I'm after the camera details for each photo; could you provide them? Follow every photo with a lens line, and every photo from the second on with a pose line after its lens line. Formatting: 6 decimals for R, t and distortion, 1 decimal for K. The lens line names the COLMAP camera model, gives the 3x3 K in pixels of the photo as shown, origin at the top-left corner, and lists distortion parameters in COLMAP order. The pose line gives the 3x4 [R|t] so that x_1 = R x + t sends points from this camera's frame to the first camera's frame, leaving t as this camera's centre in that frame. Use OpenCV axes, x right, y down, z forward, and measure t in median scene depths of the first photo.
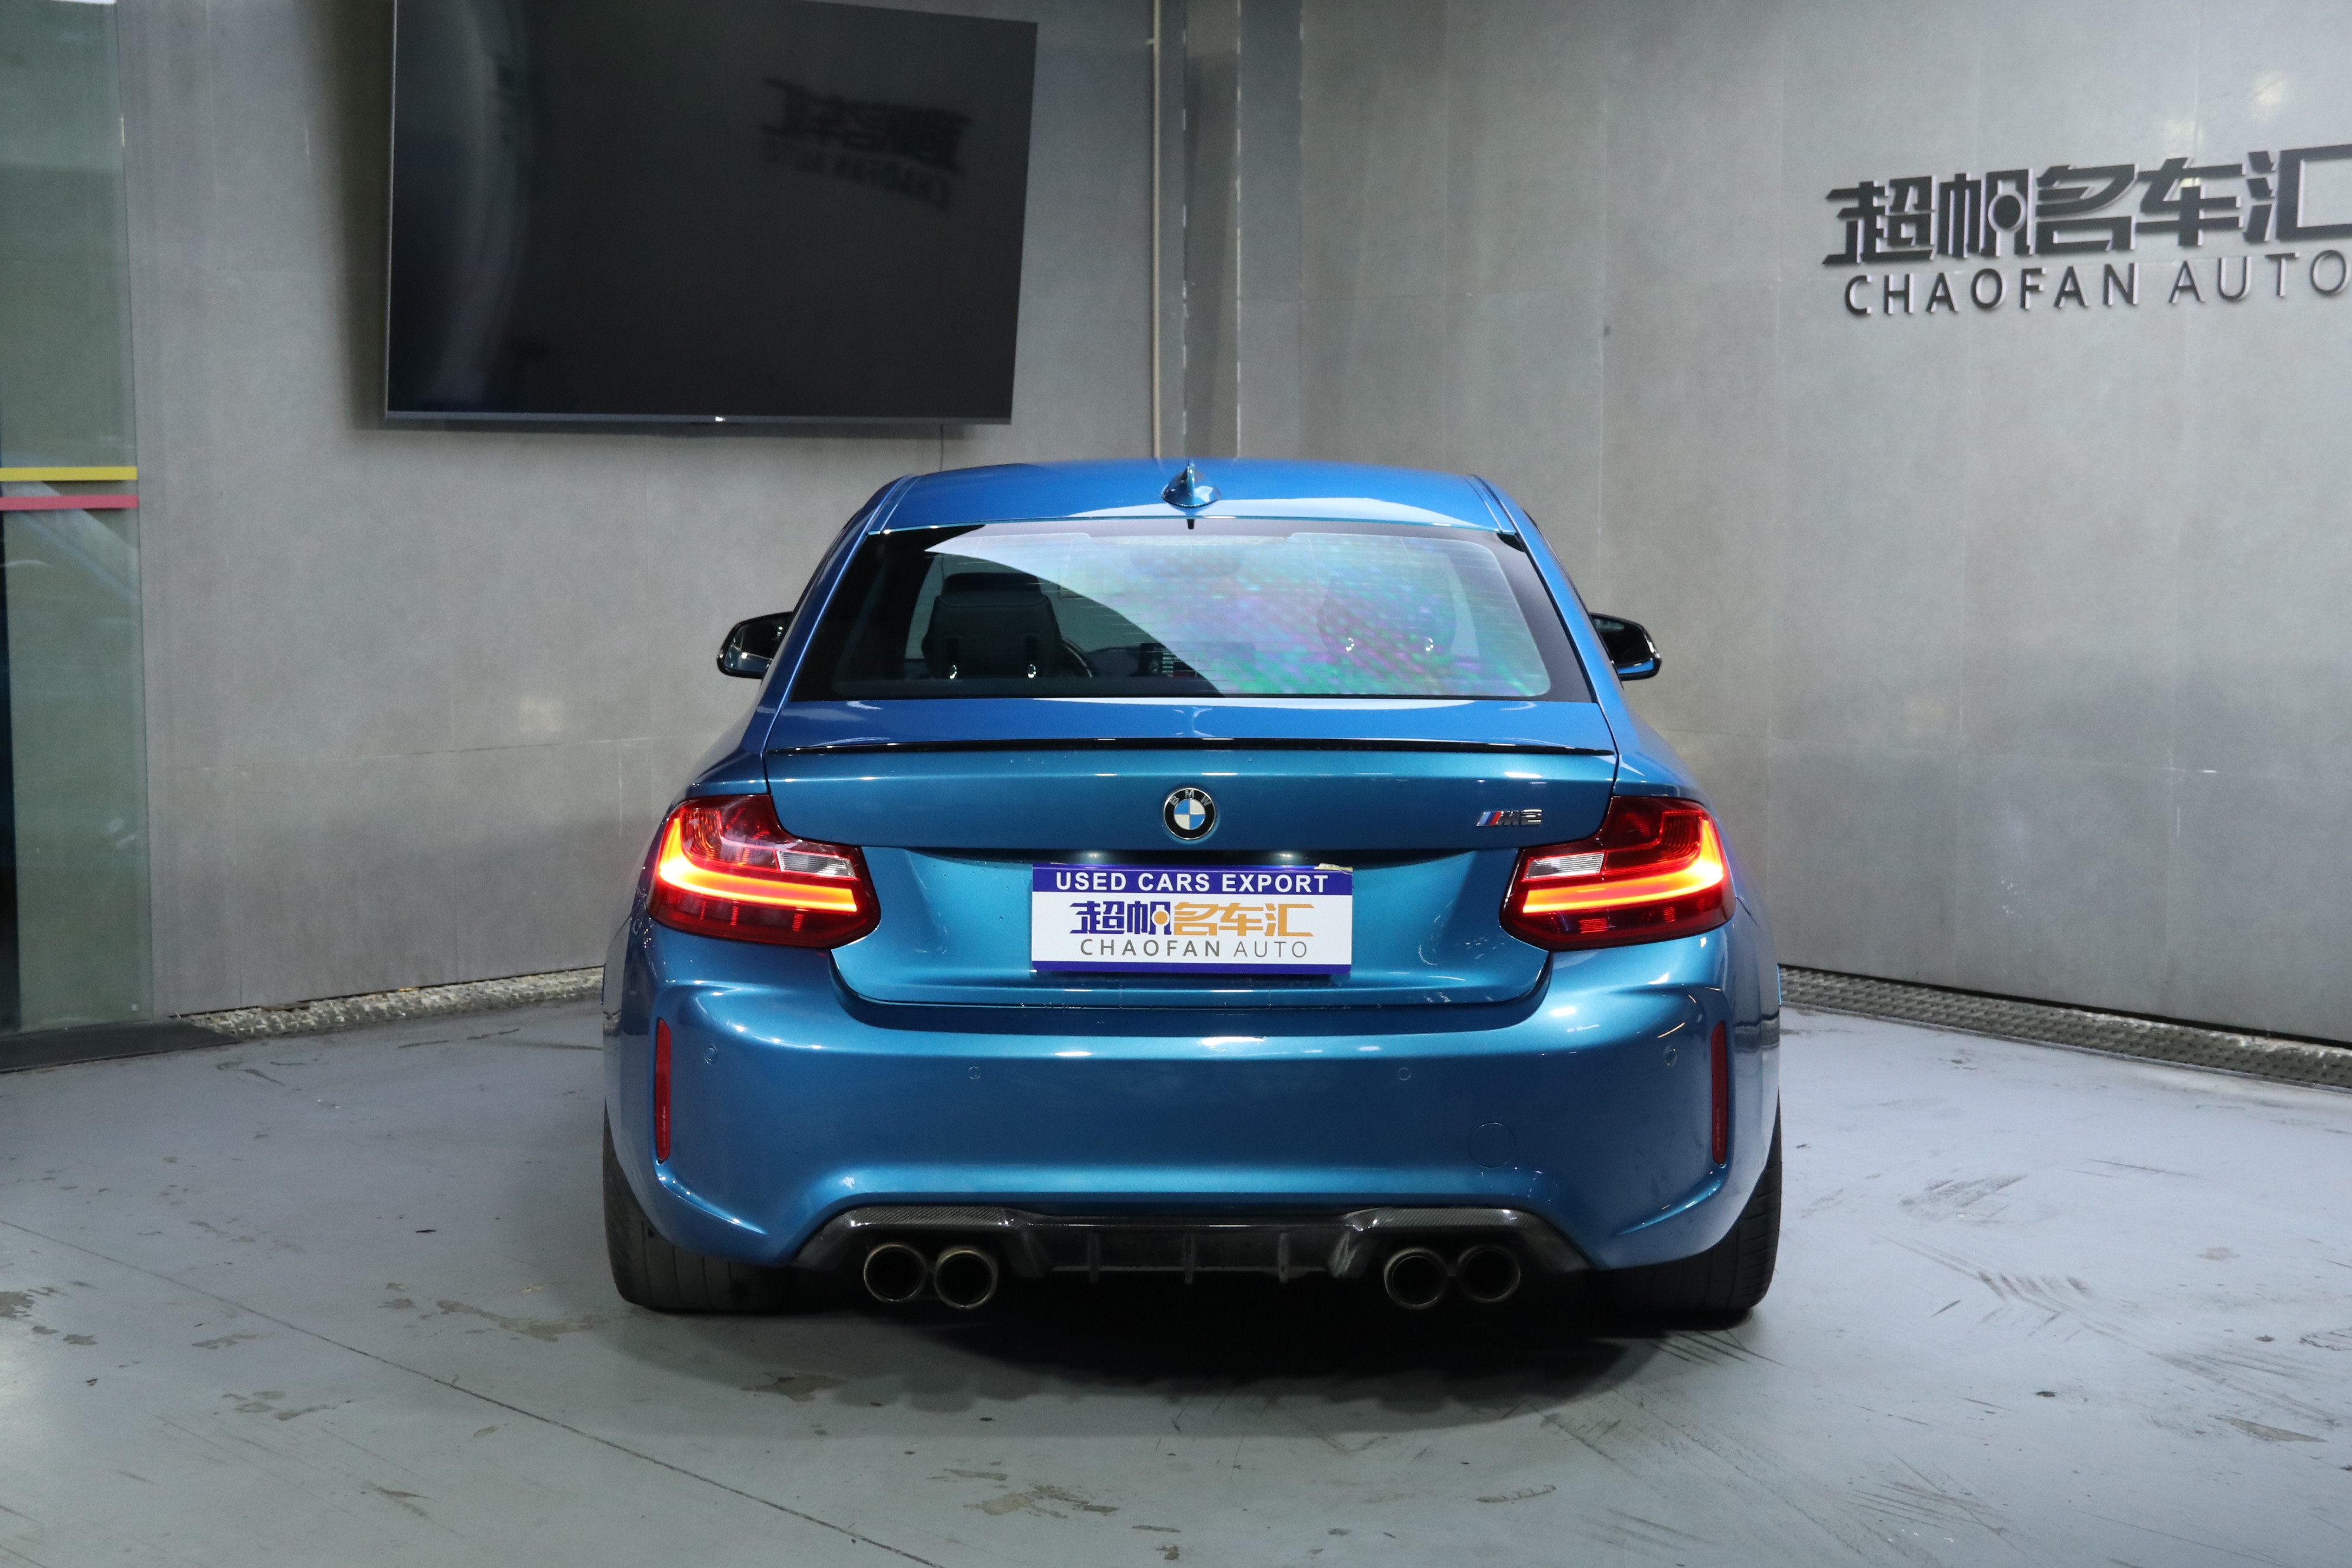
lens RADIAL K [[3611.3, 0, 1176.0], [0, 3611.3, 784.0], [0, 0, 1]] dist [0.082656, 0.695253]
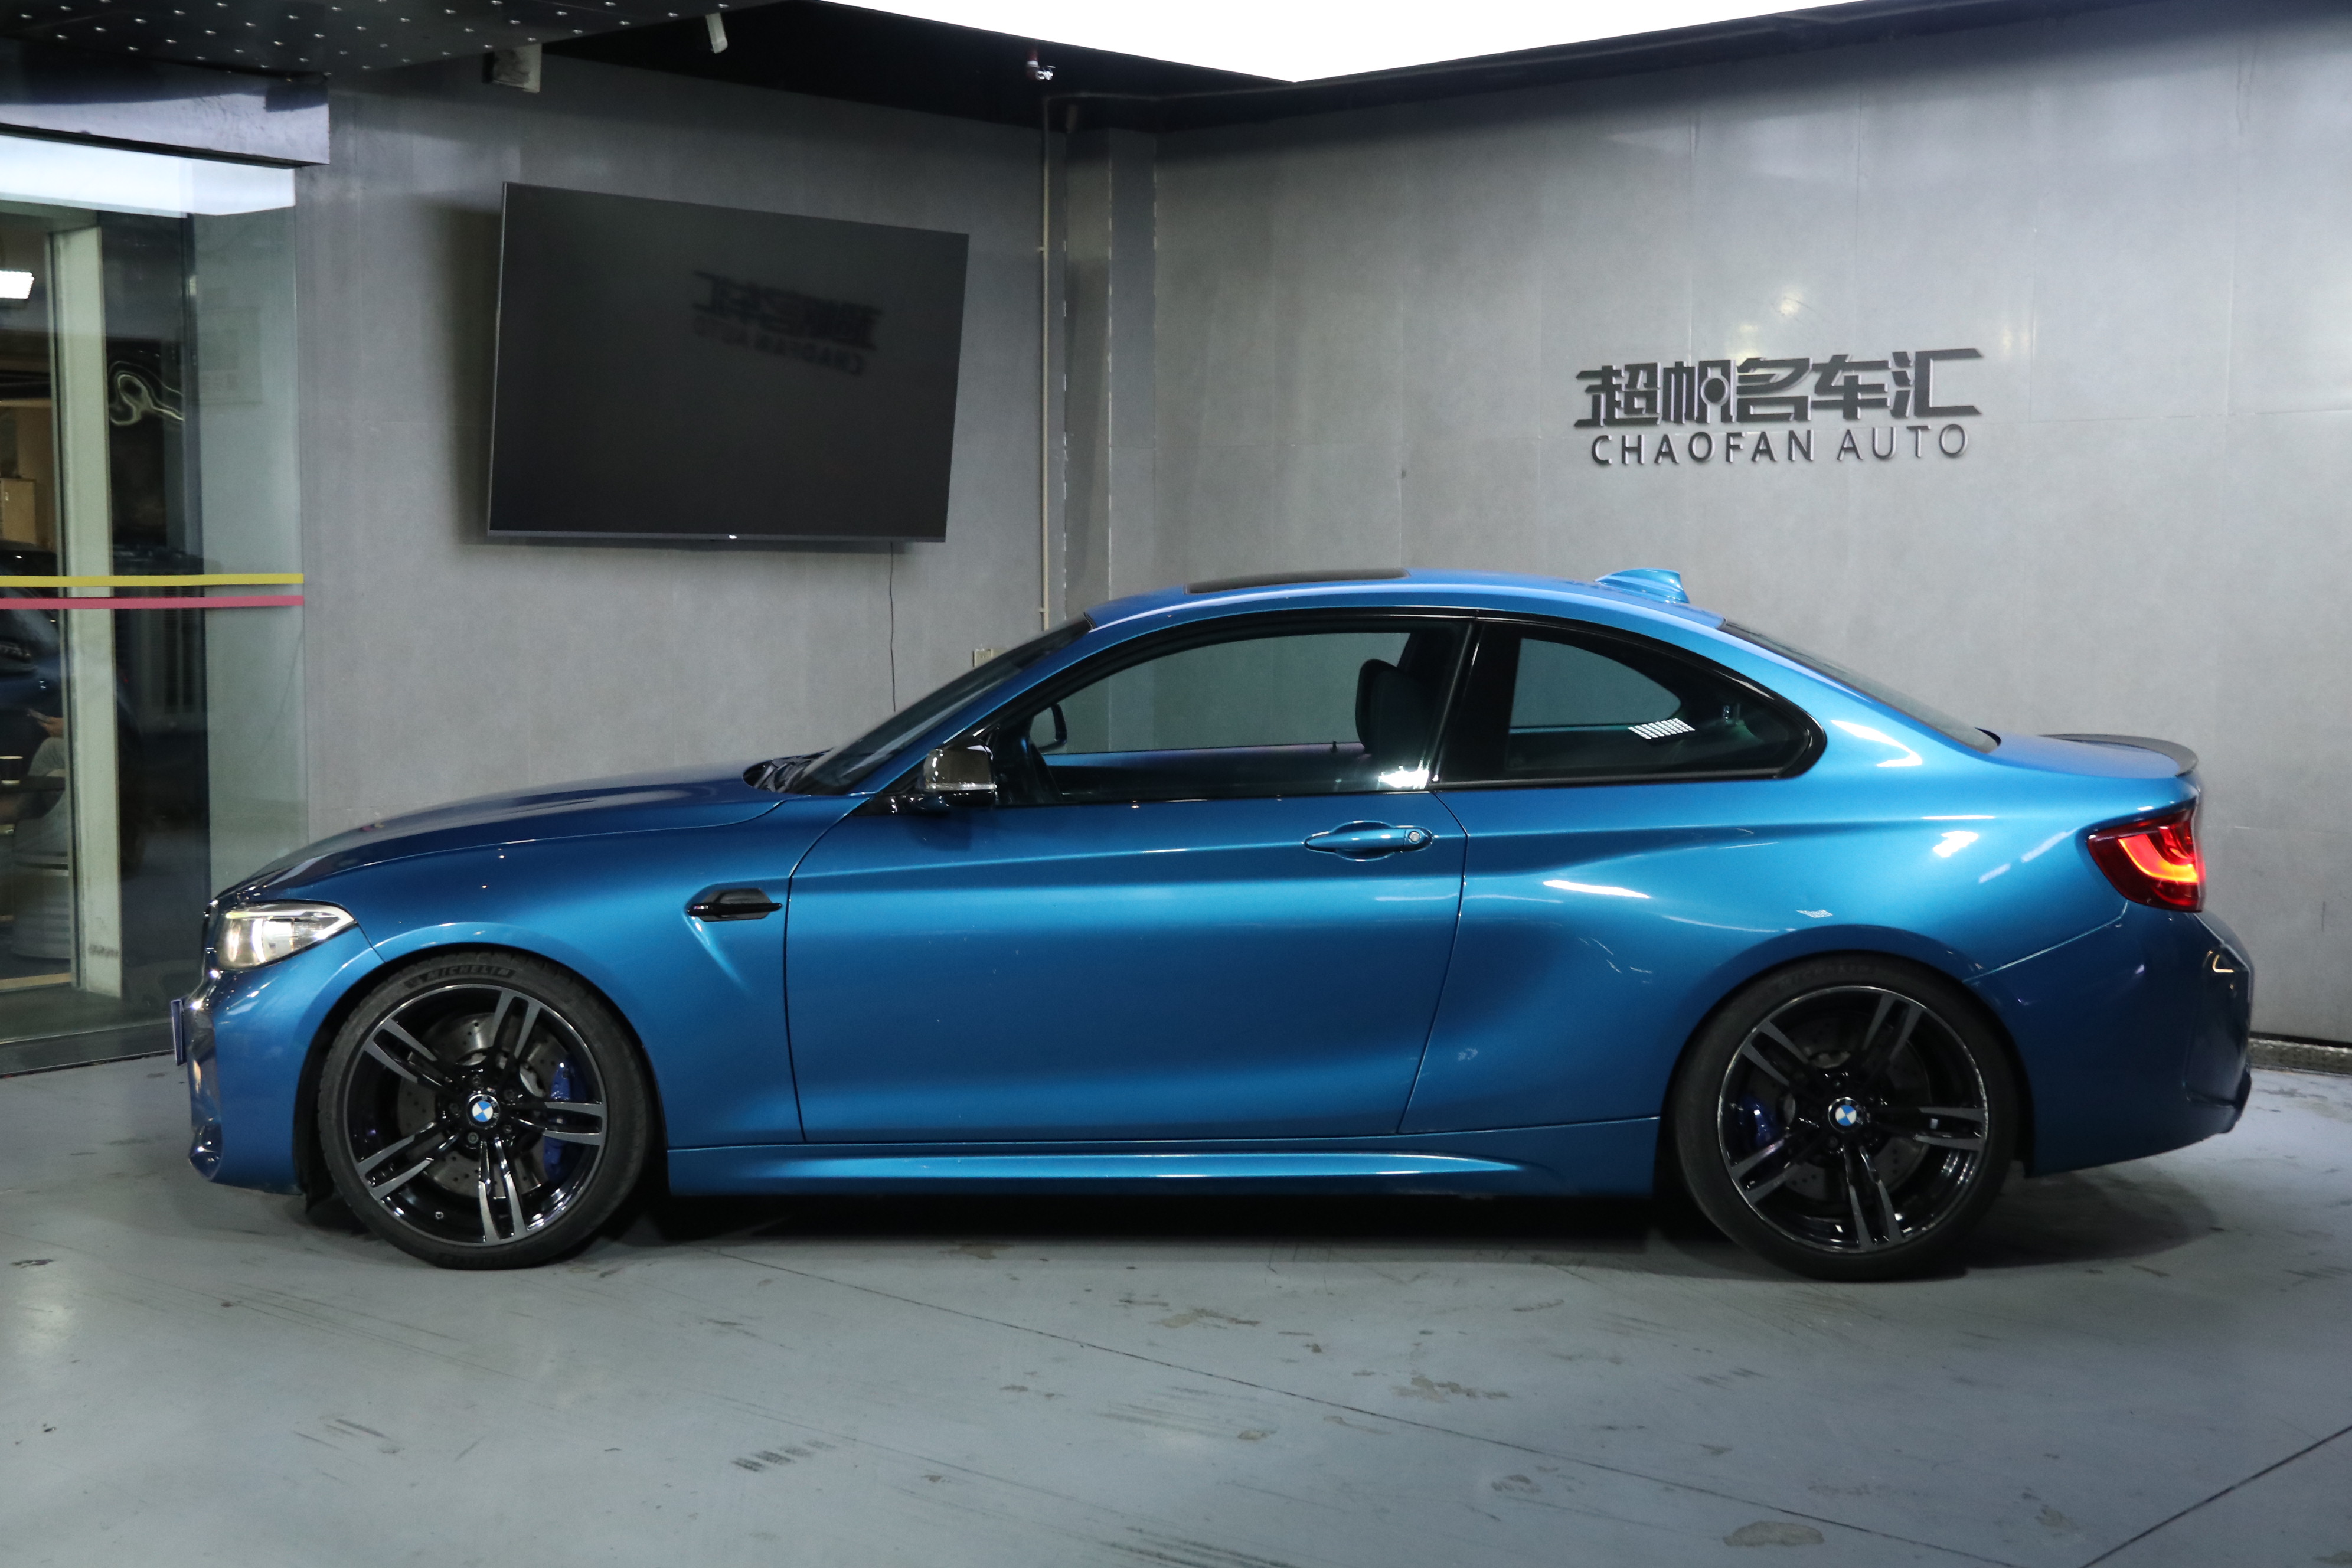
lens RADIAL K [[2979.6, 0, 1176.0], [0, 2979.6, 784.0], [0, 0, 1]] dist [-0.010216, 0.423115]
pose [[0.993586, -0.004167, 0.112999, -0.095918], [0.006460, 0.999780, -0.019934, 0.009428], [-0.112891, 0.020536, 0.993395, -0.070060]]
